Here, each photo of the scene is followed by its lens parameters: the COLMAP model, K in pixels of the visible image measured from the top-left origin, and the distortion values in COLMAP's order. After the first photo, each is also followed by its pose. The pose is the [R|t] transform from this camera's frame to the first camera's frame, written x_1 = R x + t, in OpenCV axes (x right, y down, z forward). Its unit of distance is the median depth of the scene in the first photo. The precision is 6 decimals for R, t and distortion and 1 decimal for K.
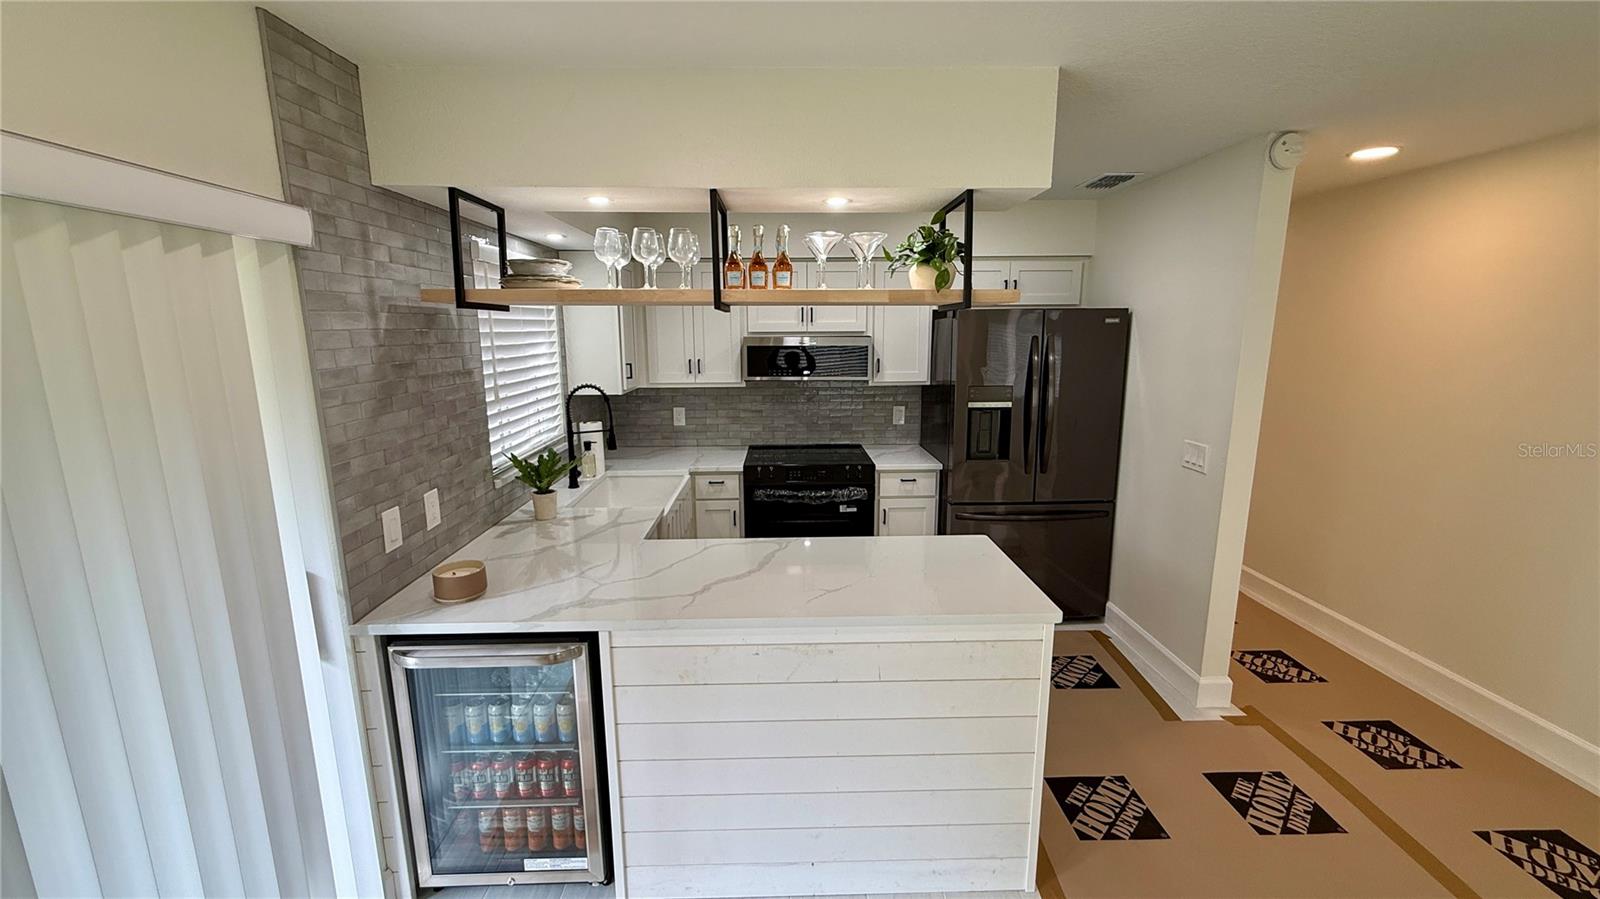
lens RADIAL K [[640.6, 0, 799.3], [0, 640.6, 448.5], [0, 0, 1]] dist [0.001010, 0.000191]
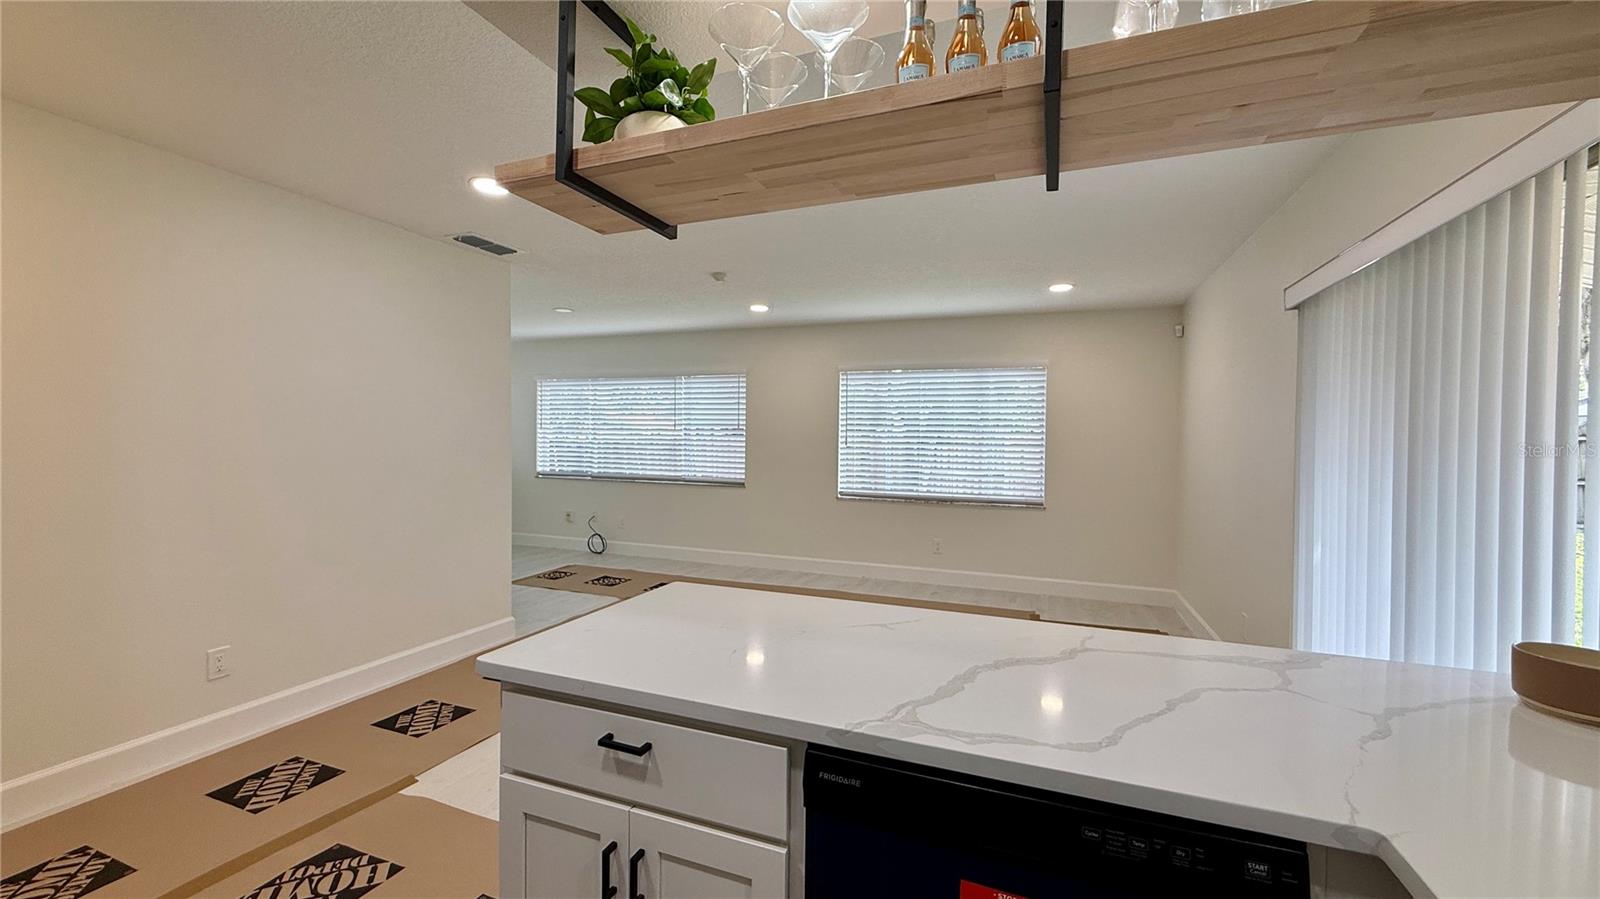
lens RADIAL K [[640.6, 0, 794.0], [0, 640.6, 446.5], [0, 0, 1]] dist [0.001010, 0.000191]
pose [[-0.918269, -0.009533, 0.395843, -0.132494], [0.069021, 0.980551, 0.183728, -0.105037], [-0.389895, 0.196033, -0.899751, 1.497395]]
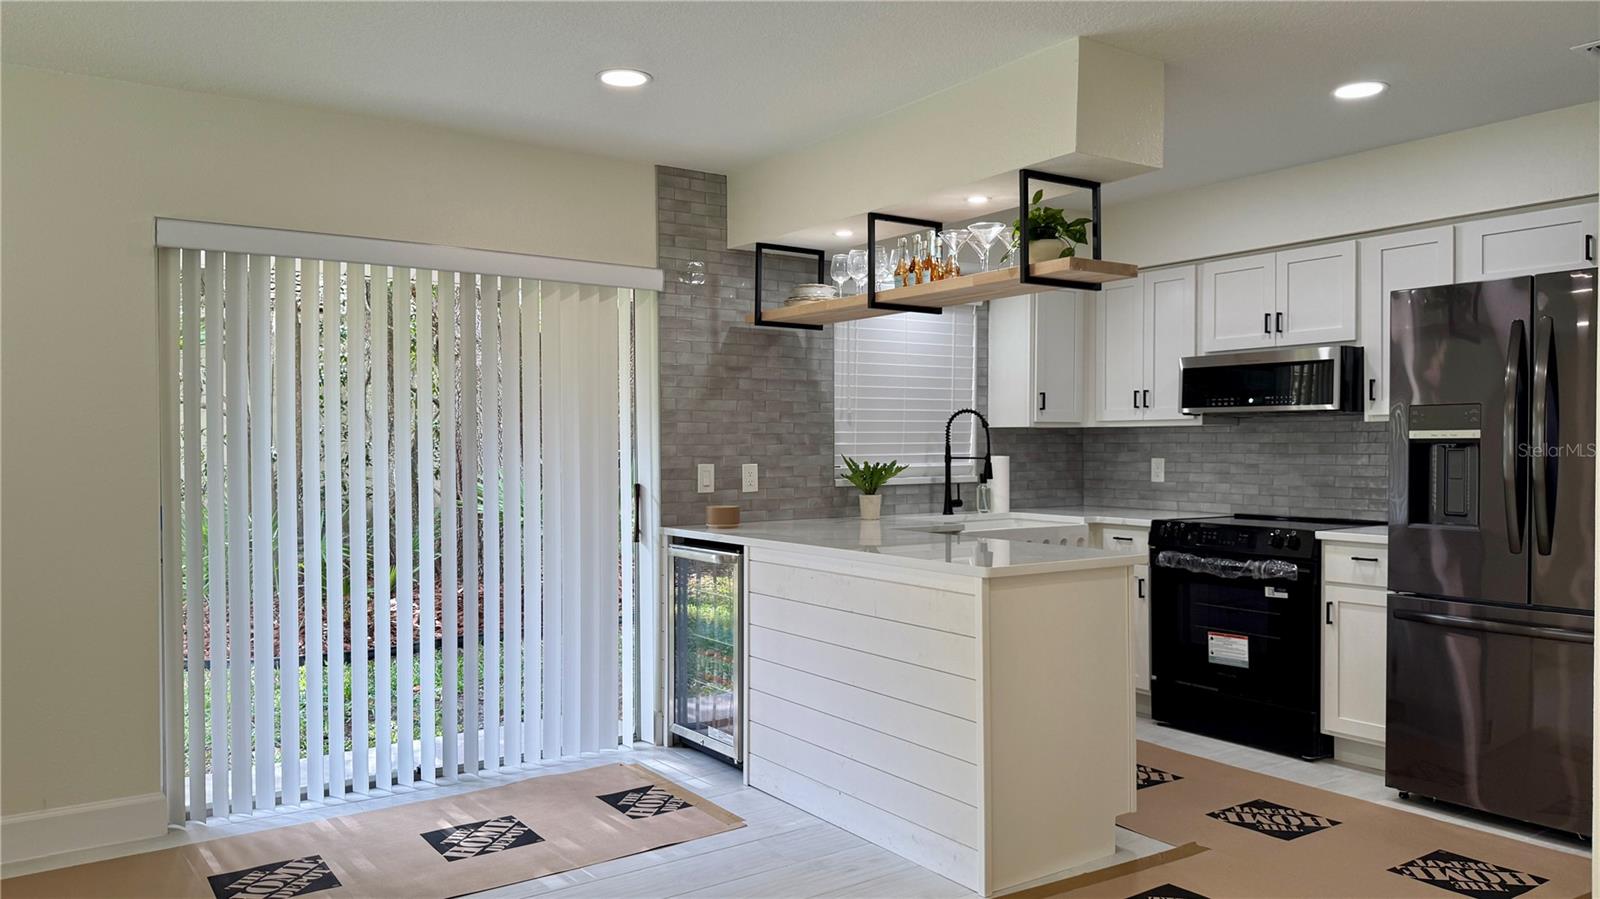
lens RADIAL K [[1135.0, 0, 804.0], [0, 1135.0, 452.6], [0, 0, 1]] dist [0.078688, -0.063903]
pose [[0.550147, 0.009958, -0.835009, 1.451261], [-0.154715, 0.983833, -0.090202, 0.238377], [0.820611, 0.178812, 0.542793, -0.192896]]
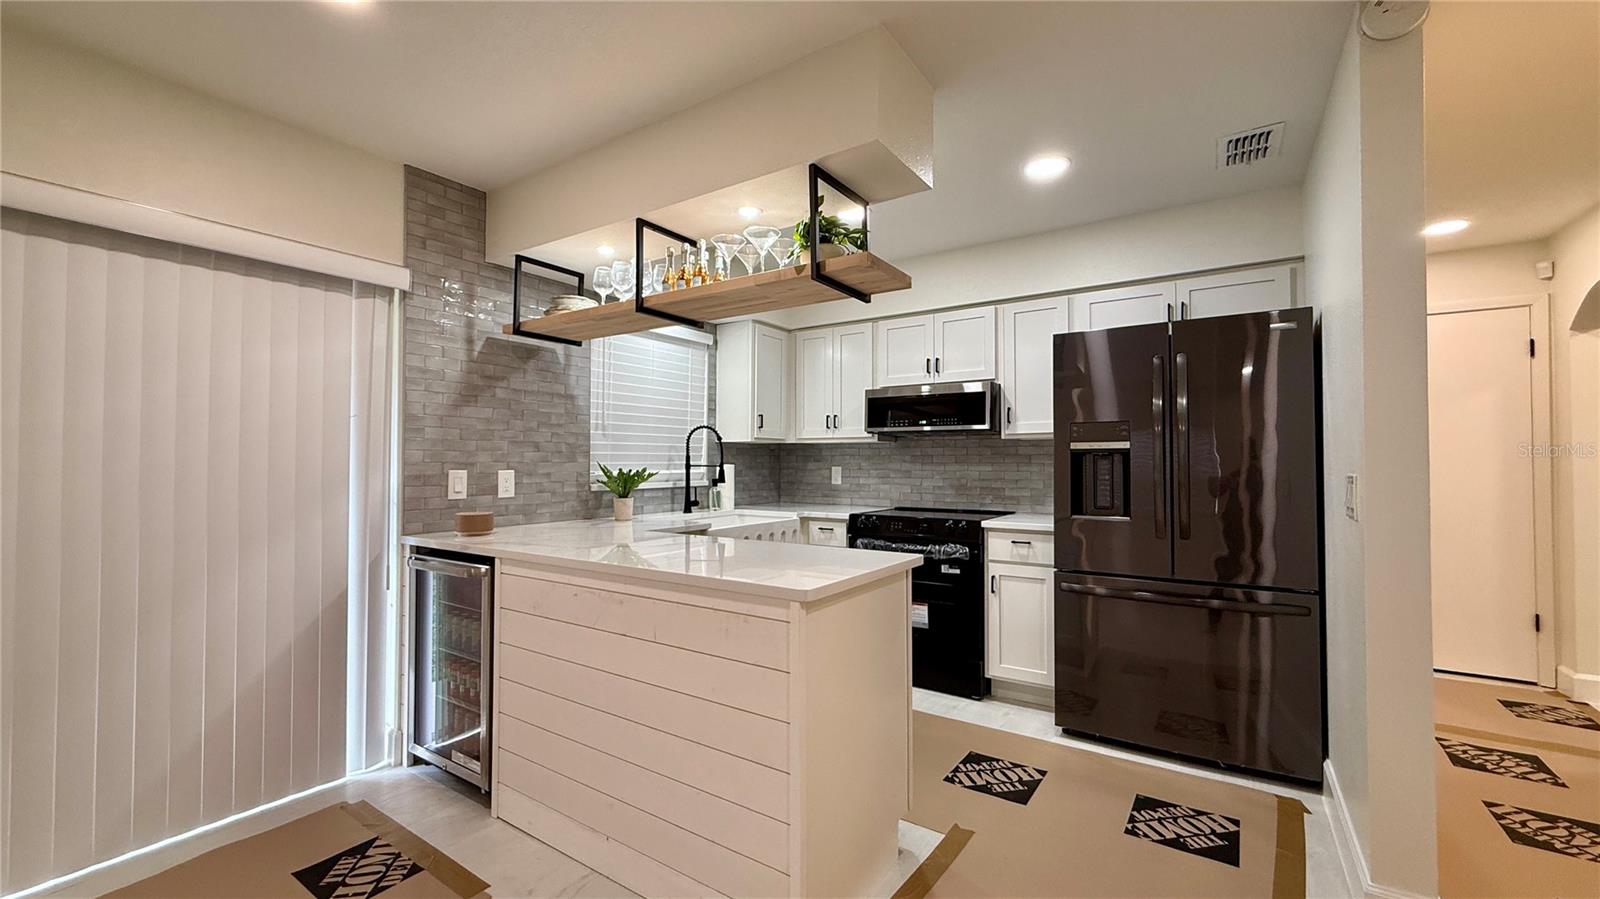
lens RADIAL K [[640.6, 0, 797.0], [0, 640.6, 450.2], [0, 0, 1]] dist [0.001010, 0.000191]
pose [[0.813019, -0.004963, -0.582217, 0.739844], [-0.113471, 0.979439, -0.166802, 0.183427], [0.571074, 0.201678, 0.795739, 0.245800]]
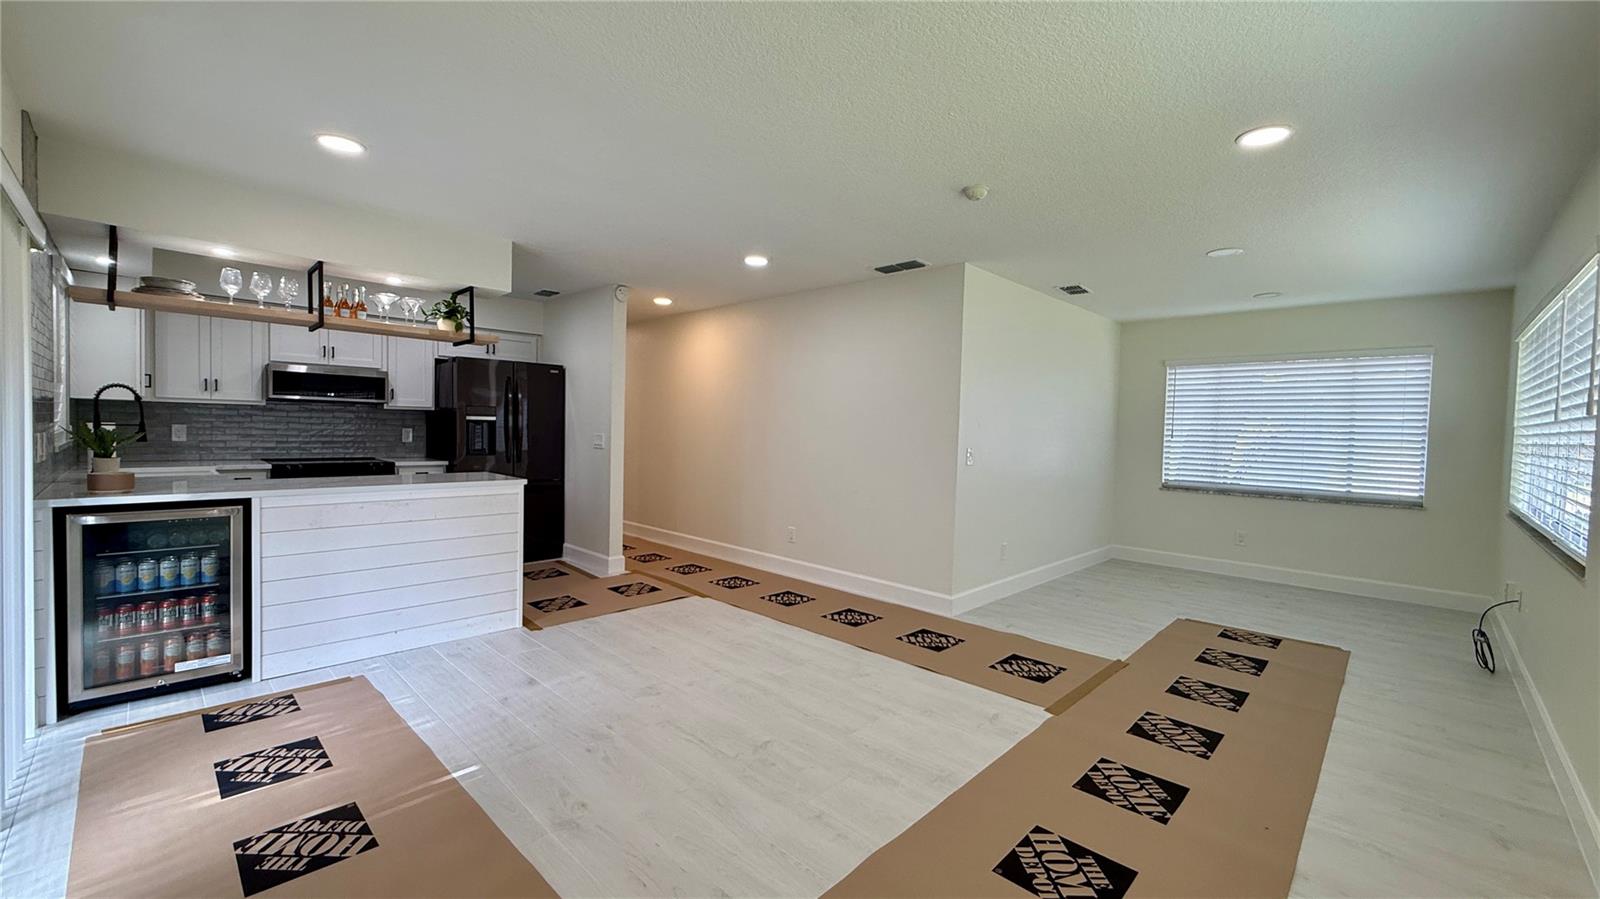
lens RADIAL K [[640.6, 0, 795.4], [0, 640.6, 450.5], [0, 0, 1]] dist [0.001010, 0.000191]
pose [[0.721061, -0.000926, 0.692871, -0.375291], [0.099038, 0.989868, -0.101745, 0.394412], [-0.685756, 0.141985, 0.713848, -1.015646]]
